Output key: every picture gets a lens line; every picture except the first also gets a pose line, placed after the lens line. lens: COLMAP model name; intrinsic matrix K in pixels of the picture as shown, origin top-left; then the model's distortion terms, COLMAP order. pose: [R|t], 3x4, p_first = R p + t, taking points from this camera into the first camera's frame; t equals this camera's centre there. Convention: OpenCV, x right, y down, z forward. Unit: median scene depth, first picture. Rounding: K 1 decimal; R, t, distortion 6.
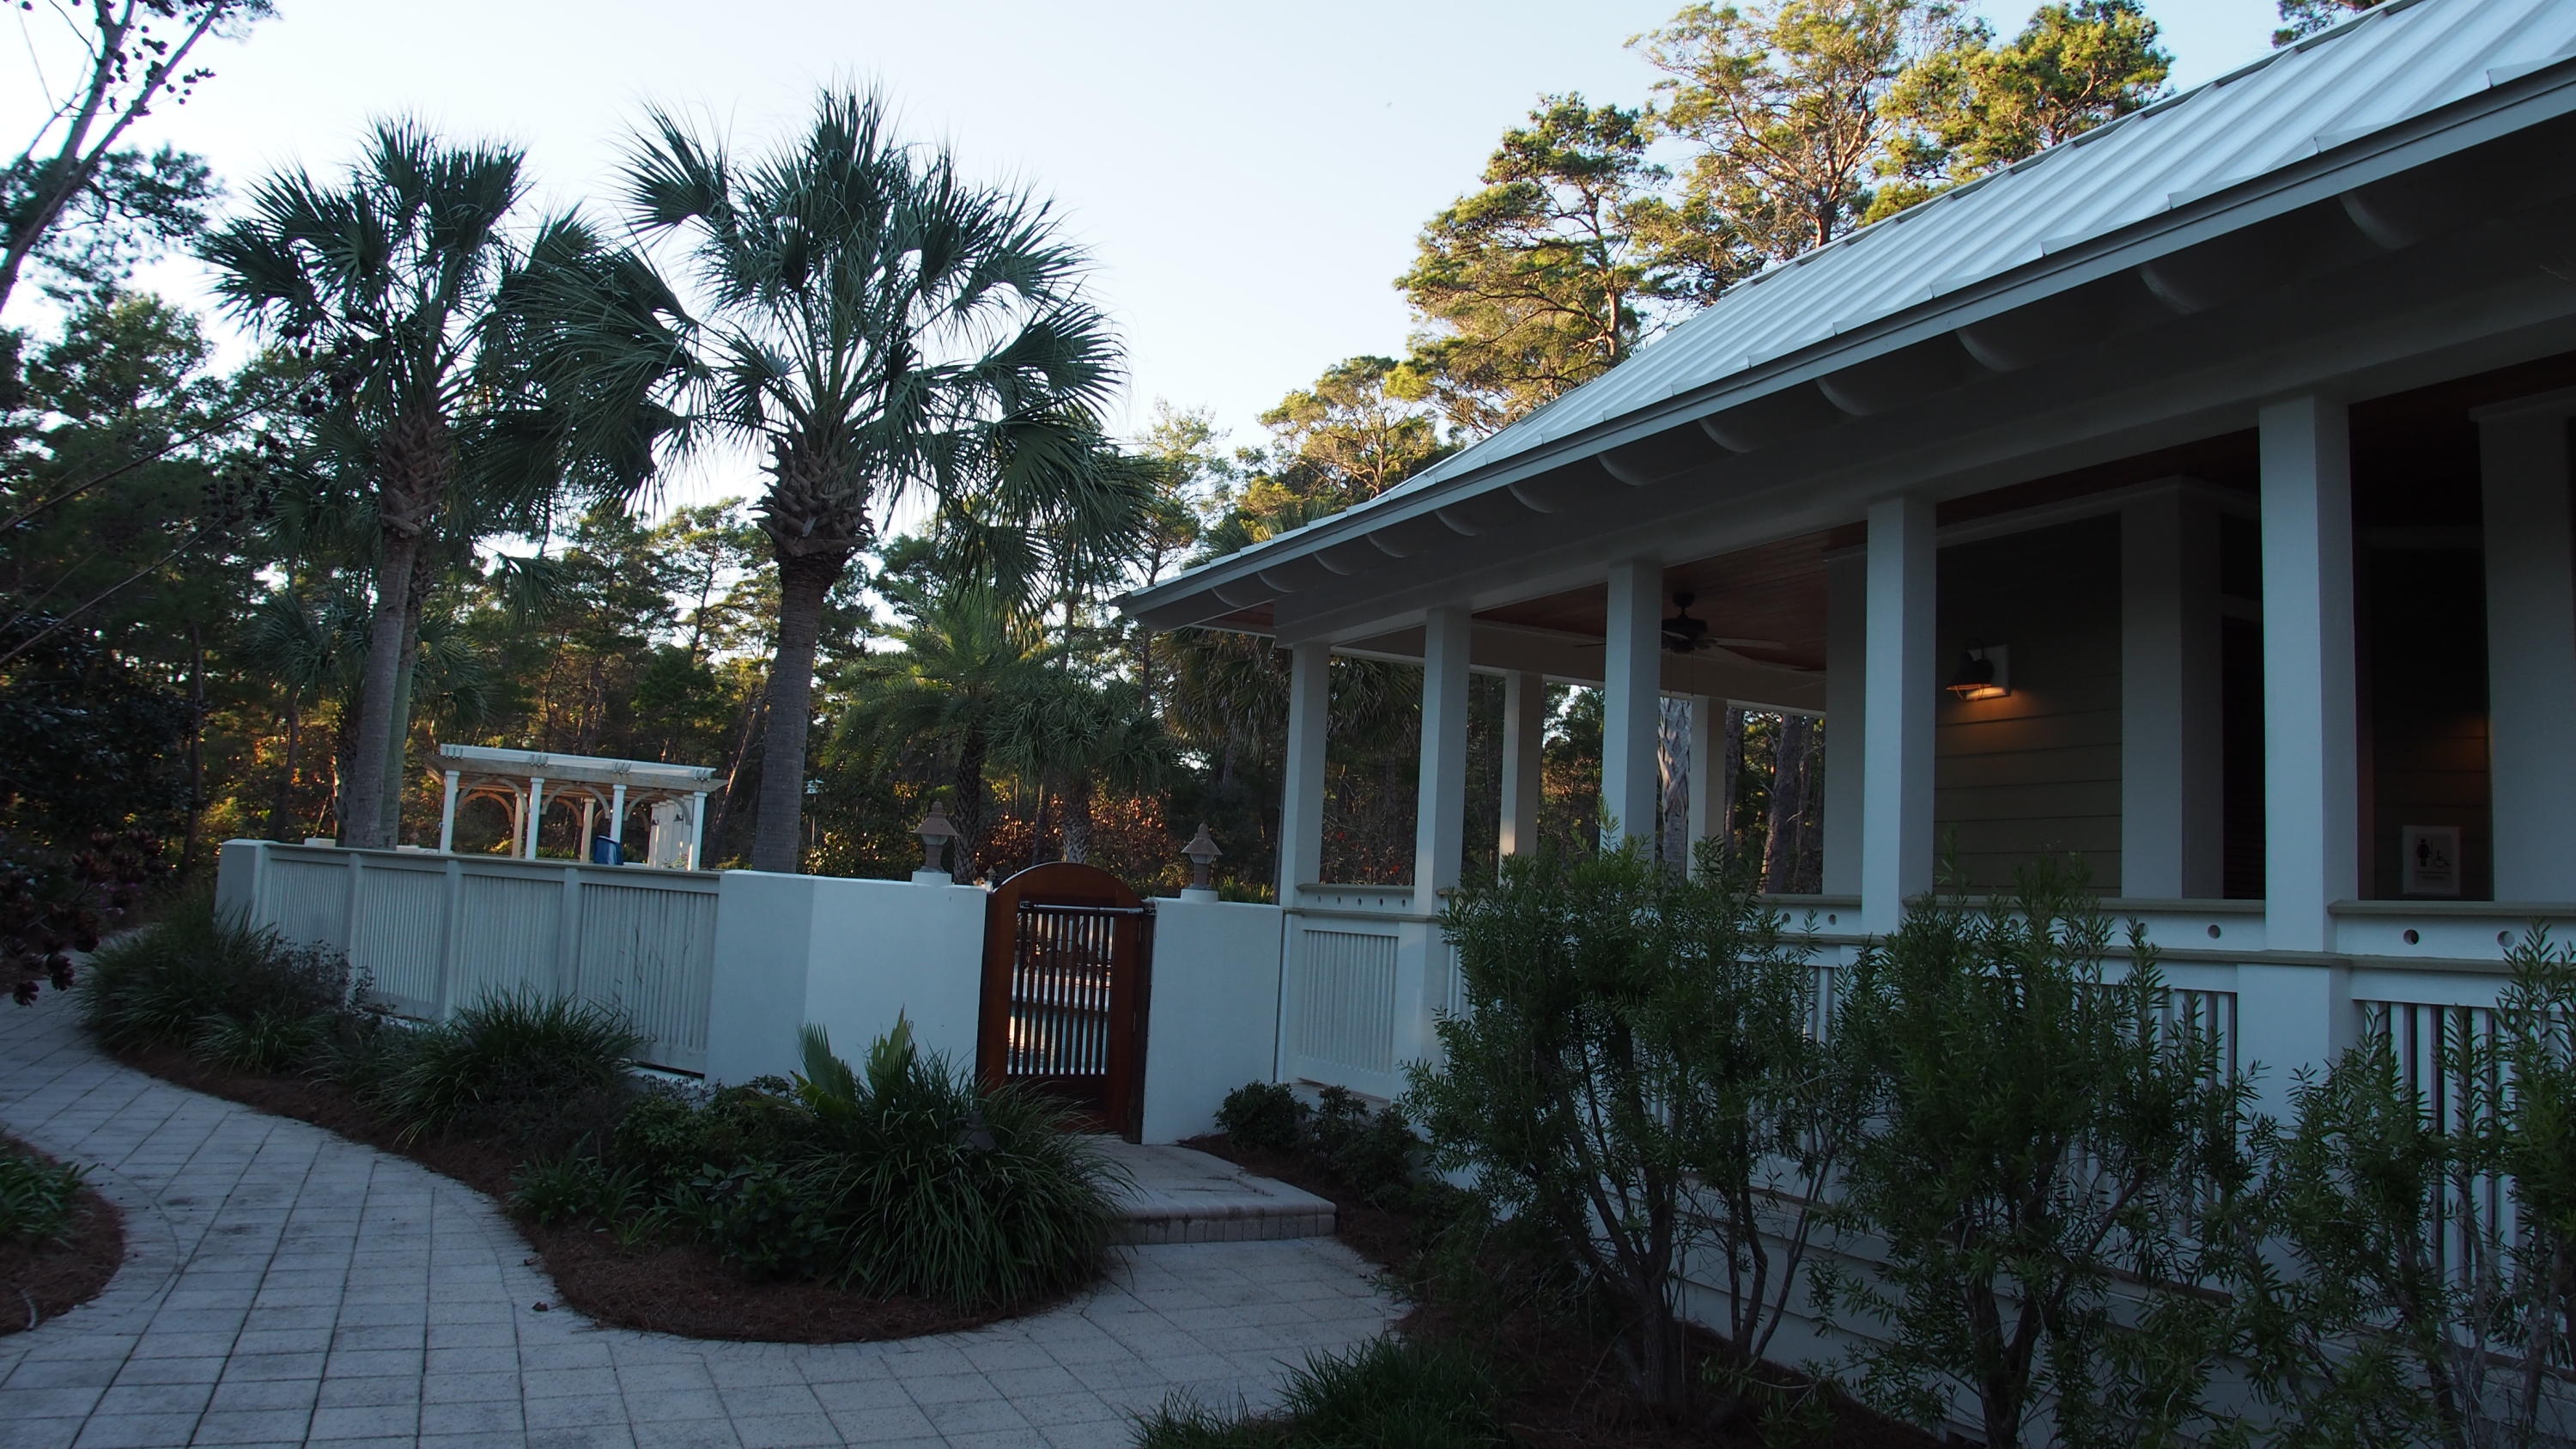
lens RADIAL K [[1724.4, 0, 1289.9], [0, 1724.4, 718.0], [0, 0, 1]] dist [-0.072248, -0.000526]
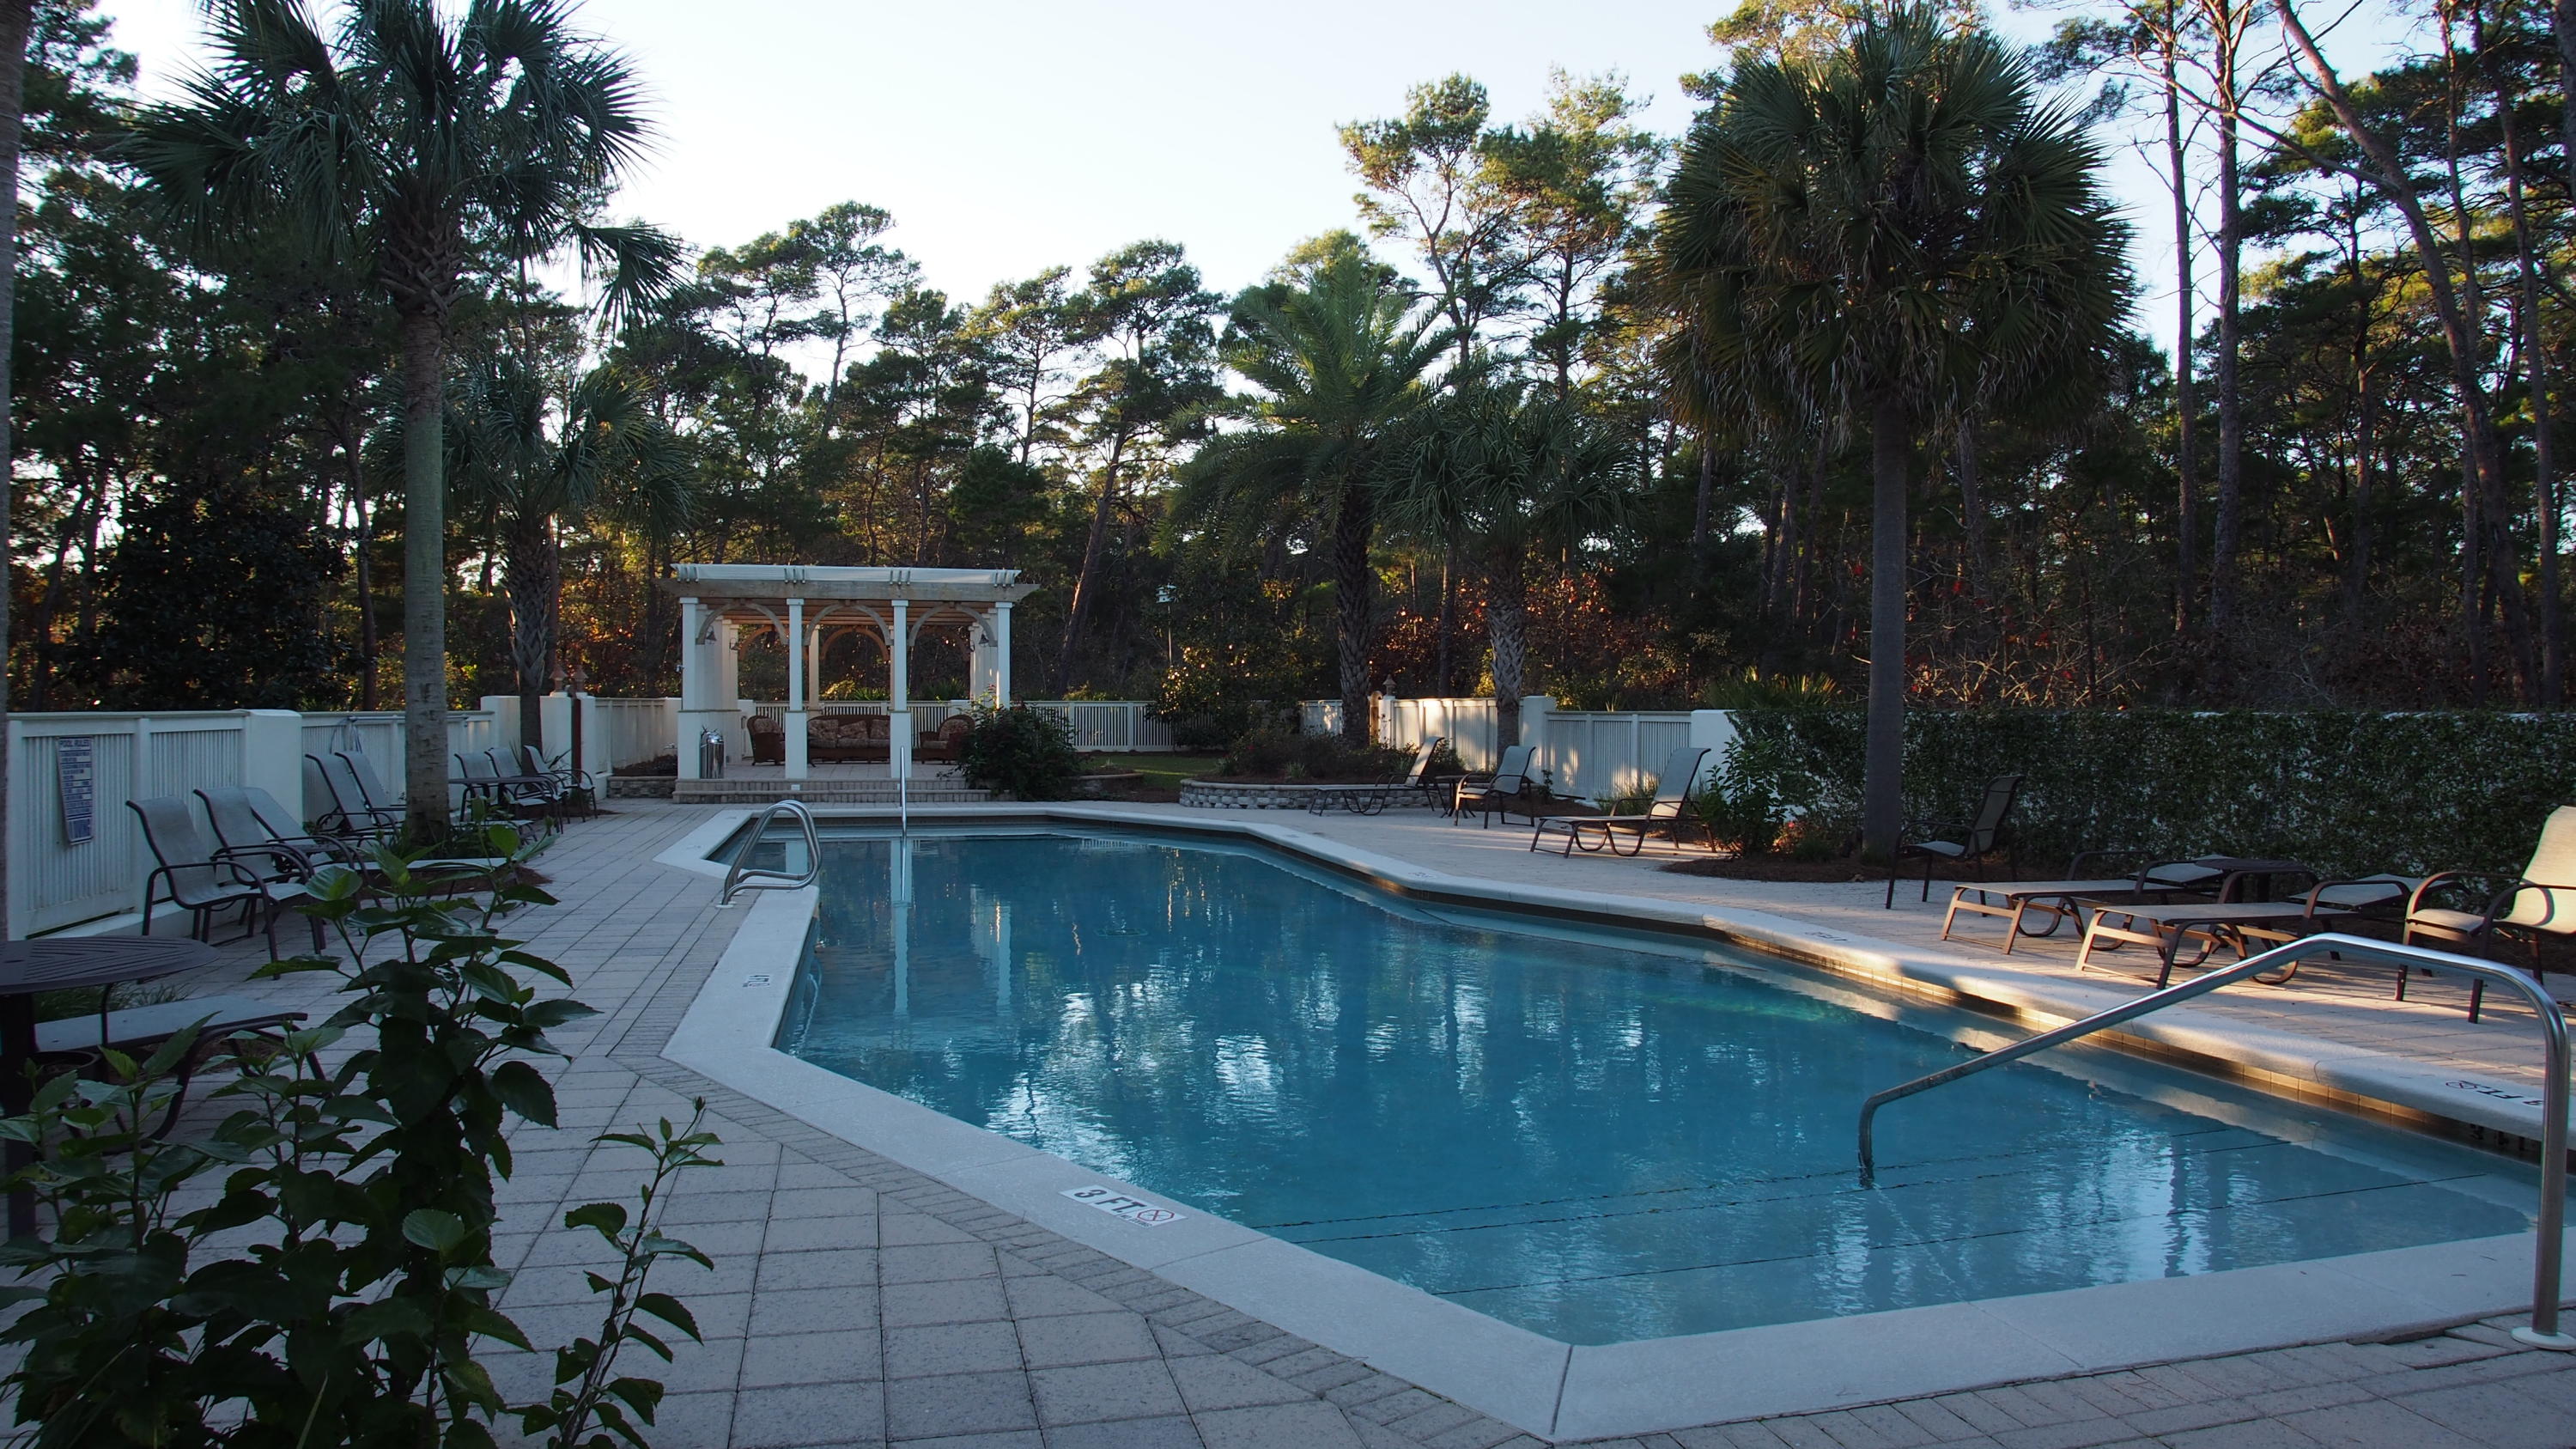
lens RADIAL K [[1724.4, 0, 1286.9], [0, 1724.4, 719.8], [0, 0, 1]] dist [-0.072248, -0.000526]
pose [[0.972380, -0.054557, -0.226936, -0.038025], [0.079747, 0.991443, 0.103354, 0.019076], [0.219355, -0.118597, 0.968410, 0.206304]]
